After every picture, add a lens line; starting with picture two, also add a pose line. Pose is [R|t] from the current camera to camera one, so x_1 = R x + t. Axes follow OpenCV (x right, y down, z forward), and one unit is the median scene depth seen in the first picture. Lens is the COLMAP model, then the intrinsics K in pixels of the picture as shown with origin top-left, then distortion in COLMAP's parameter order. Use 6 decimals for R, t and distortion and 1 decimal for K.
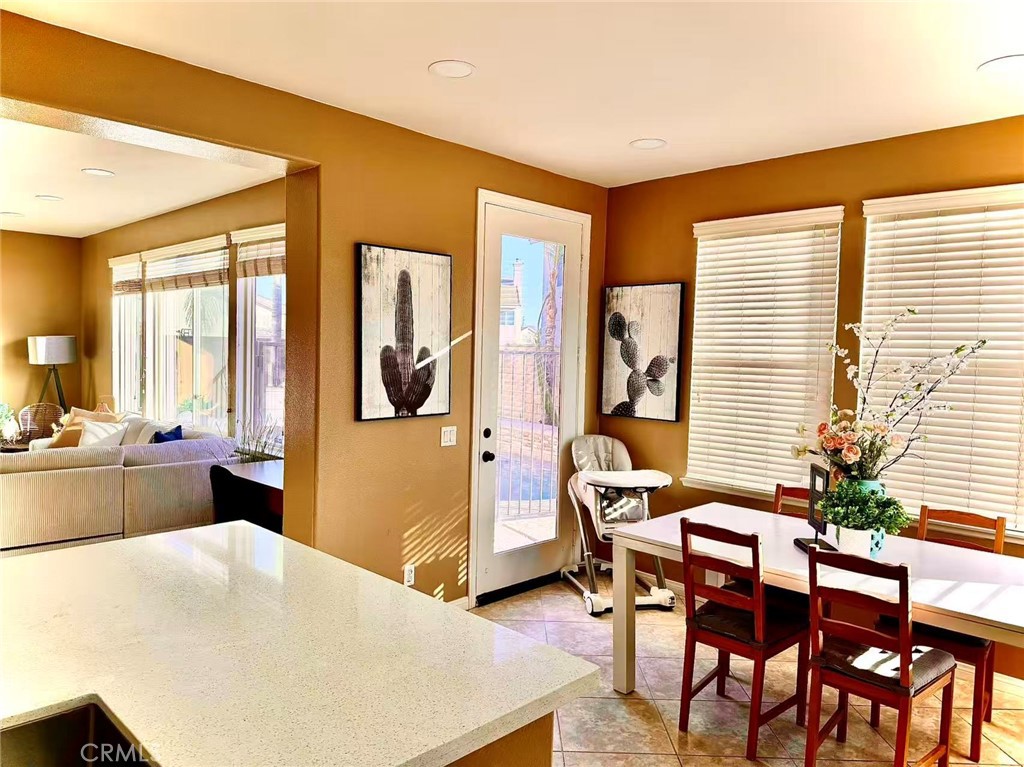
lens RADIAL K [[721.1, 0, 508.2], [0, 721.1, 376.0], [0, 0, 1]] dist [0.109275, -0.114920]
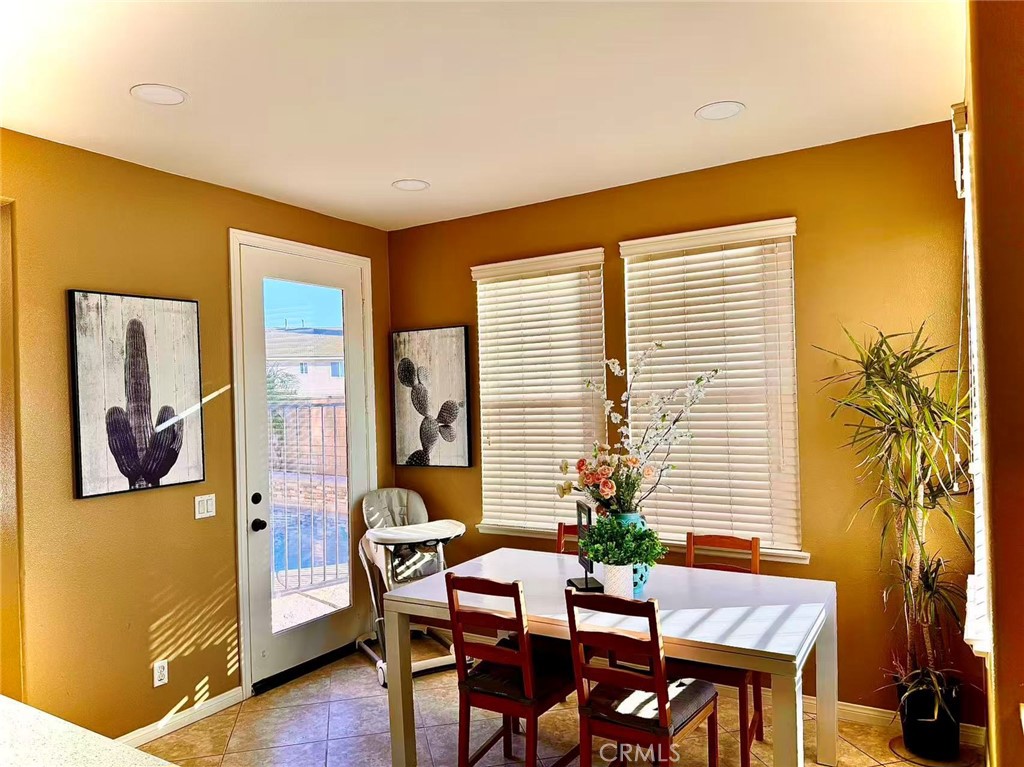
lens RADIAL K [[709.4, 0, 518.6], [0, 709.4, 383.1], [0, 0, 1]] dist [0.177099, -0.315213]
pose [[0.973585, -0.050668, 0.222634, 0.102981], [0.063374, 0.996721, -0.050299, 0.003029], [-0.219355, 0.063080, 0.973604, 0.052427]]
